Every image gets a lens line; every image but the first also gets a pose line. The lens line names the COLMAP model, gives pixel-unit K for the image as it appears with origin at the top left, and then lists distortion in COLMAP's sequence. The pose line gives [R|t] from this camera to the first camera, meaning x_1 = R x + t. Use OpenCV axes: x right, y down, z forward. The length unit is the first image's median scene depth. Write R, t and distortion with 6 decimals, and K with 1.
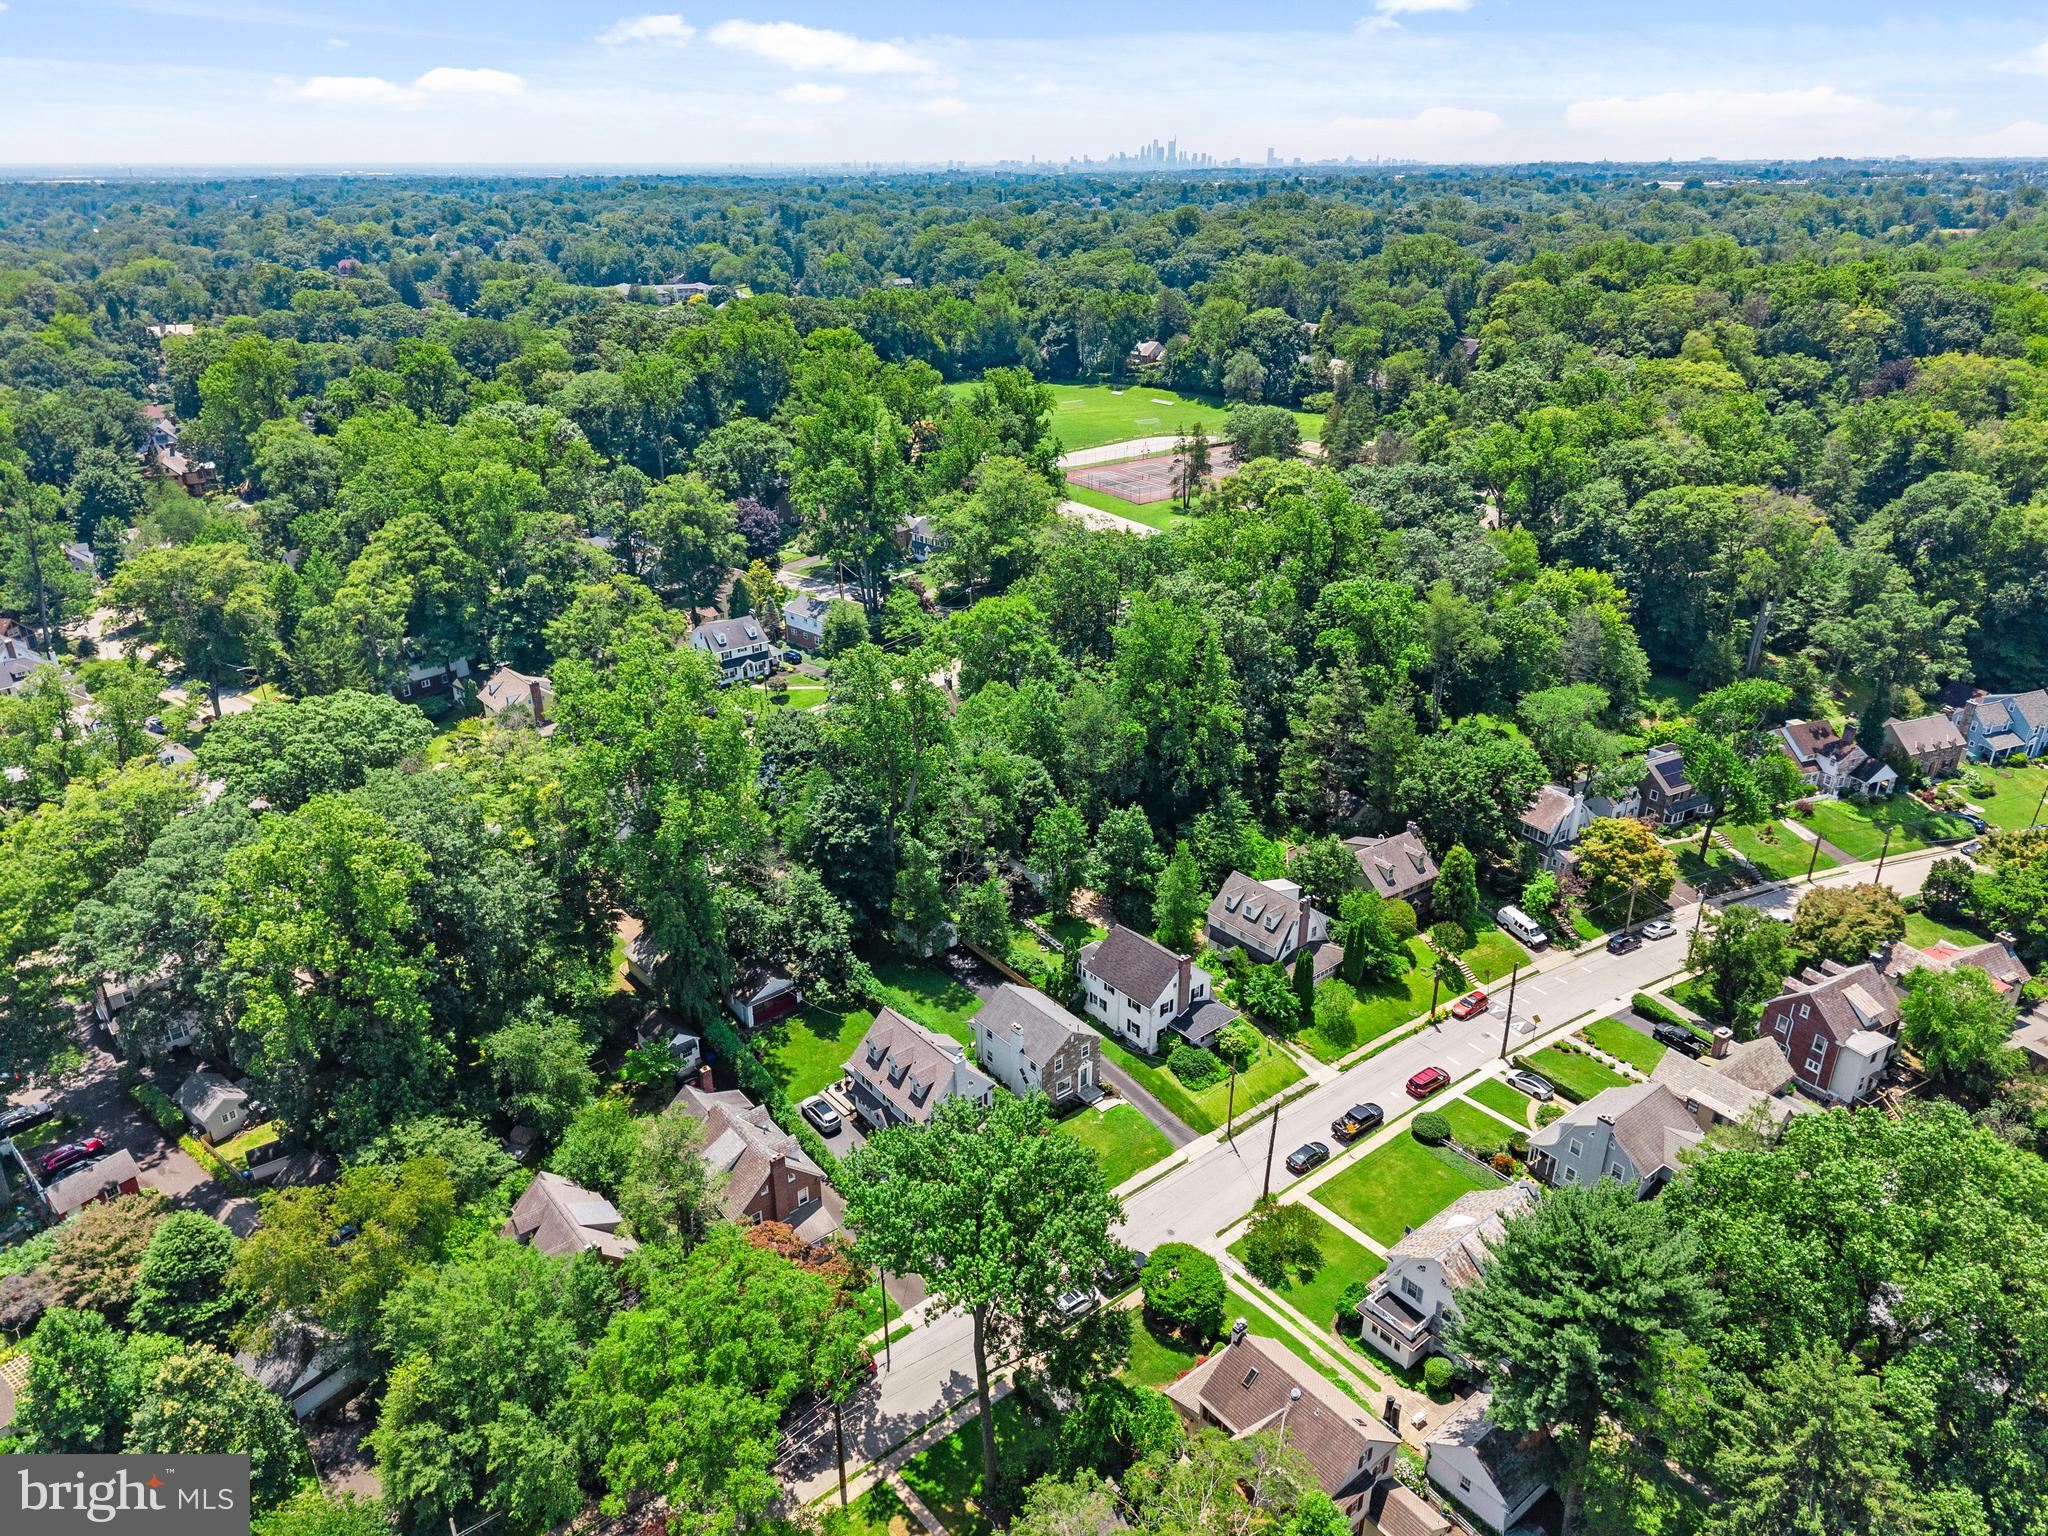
lens RADIAL K [[1372.8, 0, 1024.0], [0, 1372.8, 768.0], [0, 0, 1]] dist [0.163920, -0.220727]
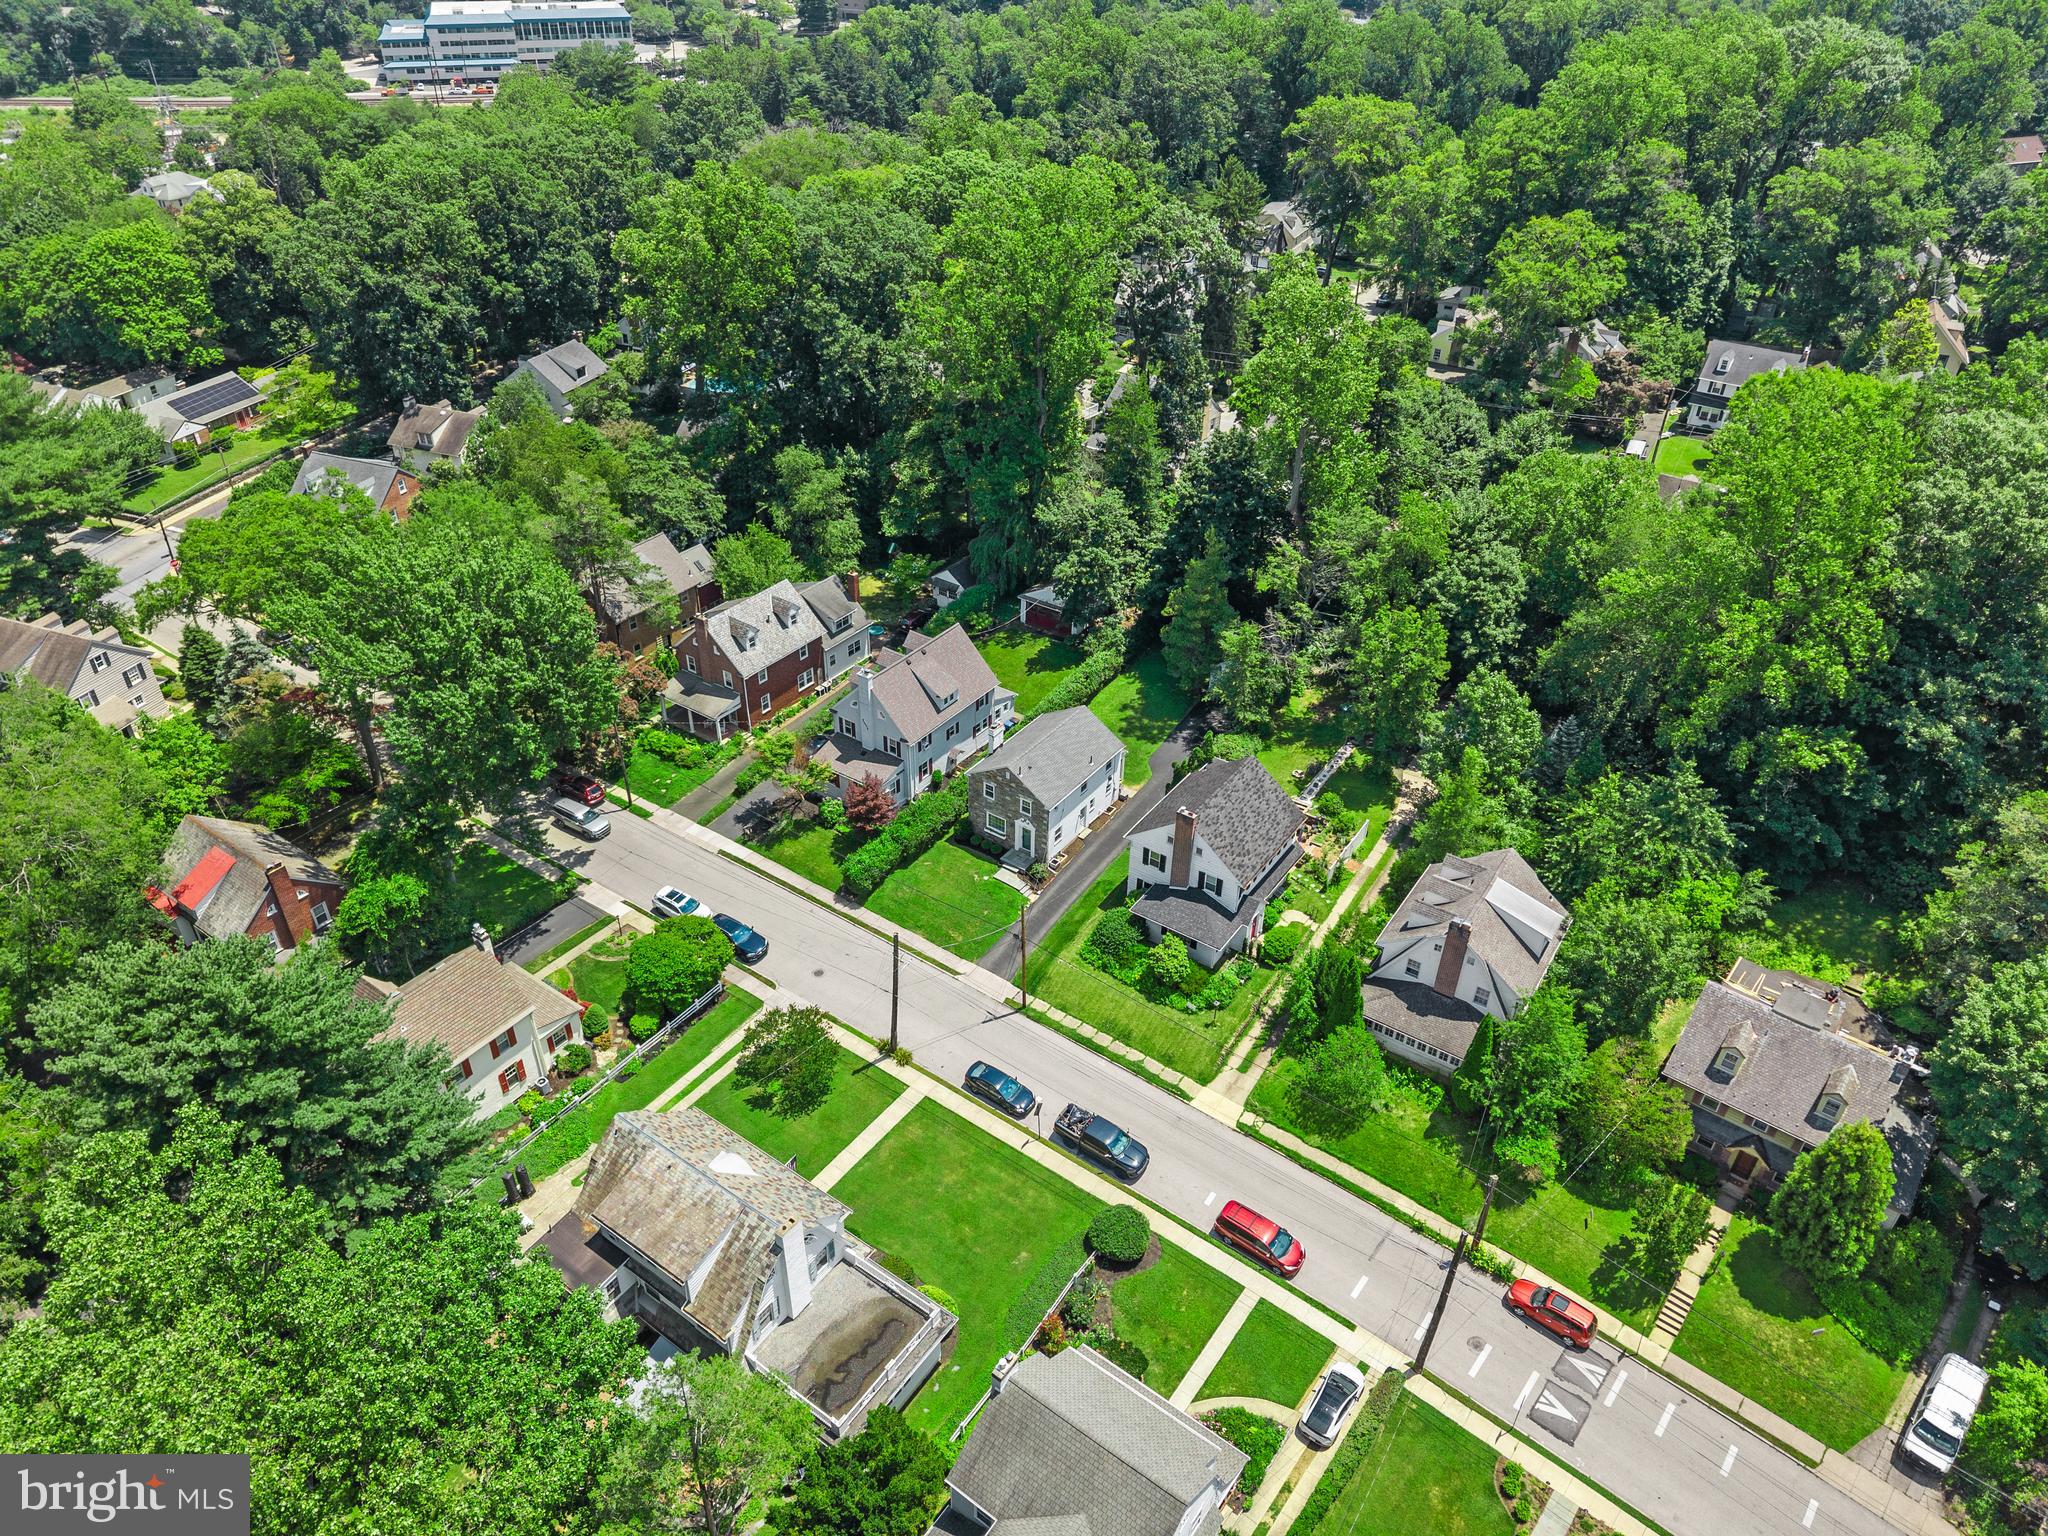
lens RADIAL K [[1338.7, 0, 1013.7], [0, 1338.7, 783.3], [0, 0, 1]] dist [0.113416, -0.214916]
pose [[0.257372, 0.557512, -0.789266, 0.576522], [-0.407852, 0.803137, 0.434314, -0.117155], [0.876023, 0.210123, 0.434087, 0.617169]]
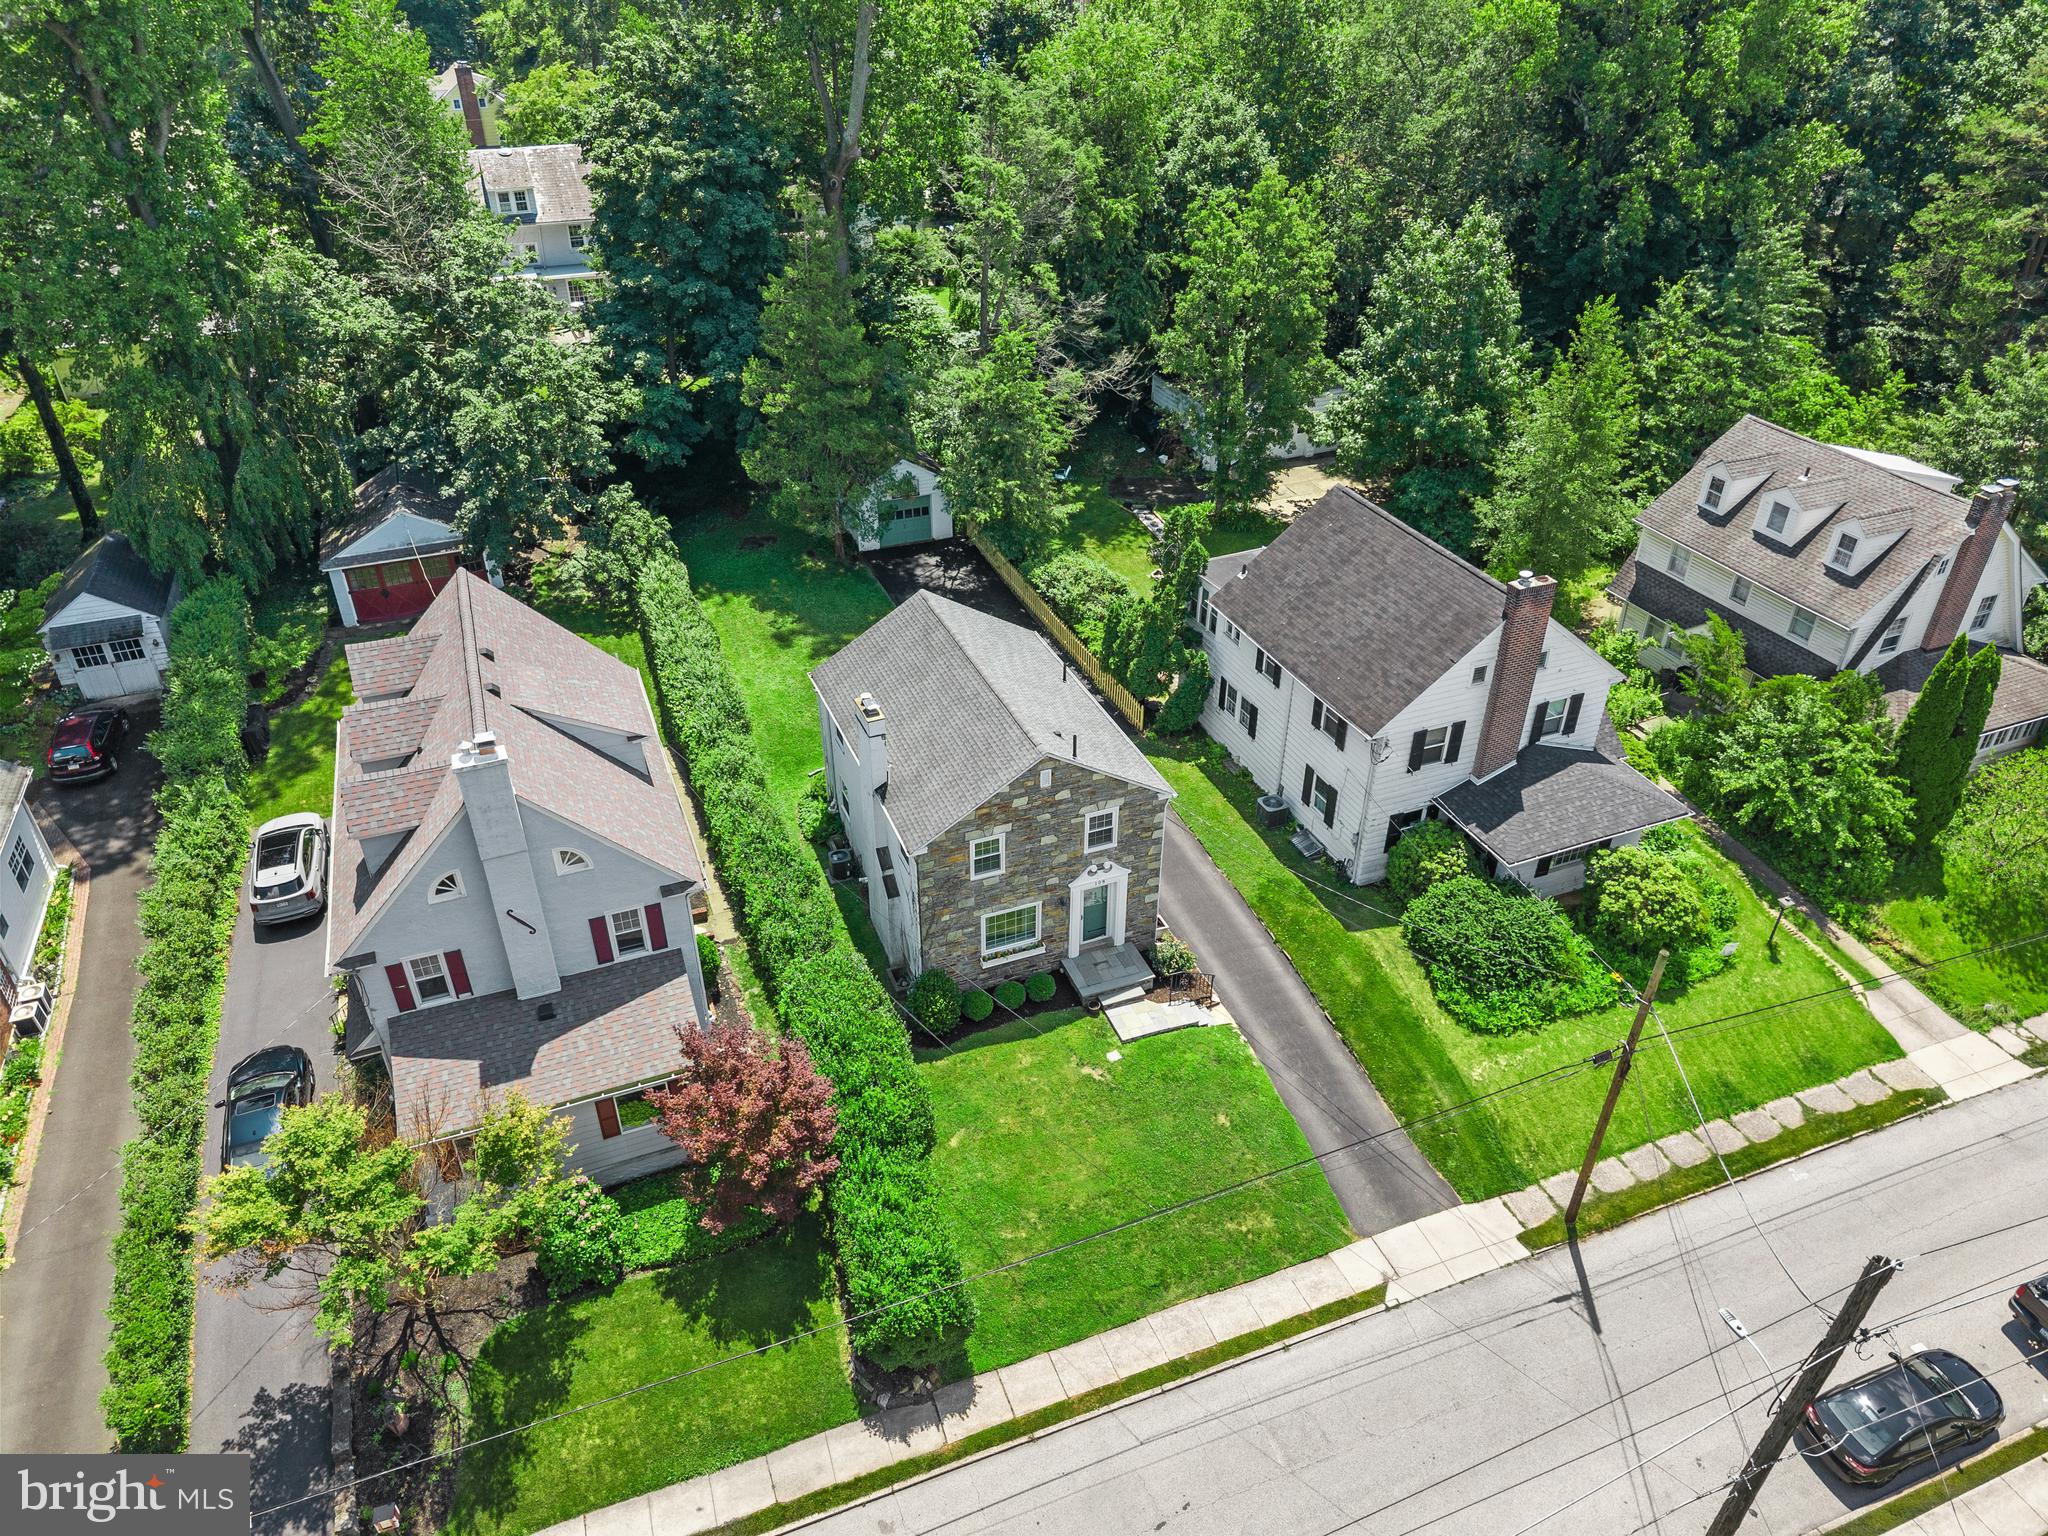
lens RADIAL K [[1366.0, 0, 1015.2], [0, 1366.0, 770.5], [0, 0, 1]] dist [0.016454, -0.011956]
pose [[0.949727, 0.167178, -0.264708, 0.093036], [-0.123636, 0.977047, 0.173477, 0.134447], [0.287634, -0.132028, 0.948597, 0.671724]]
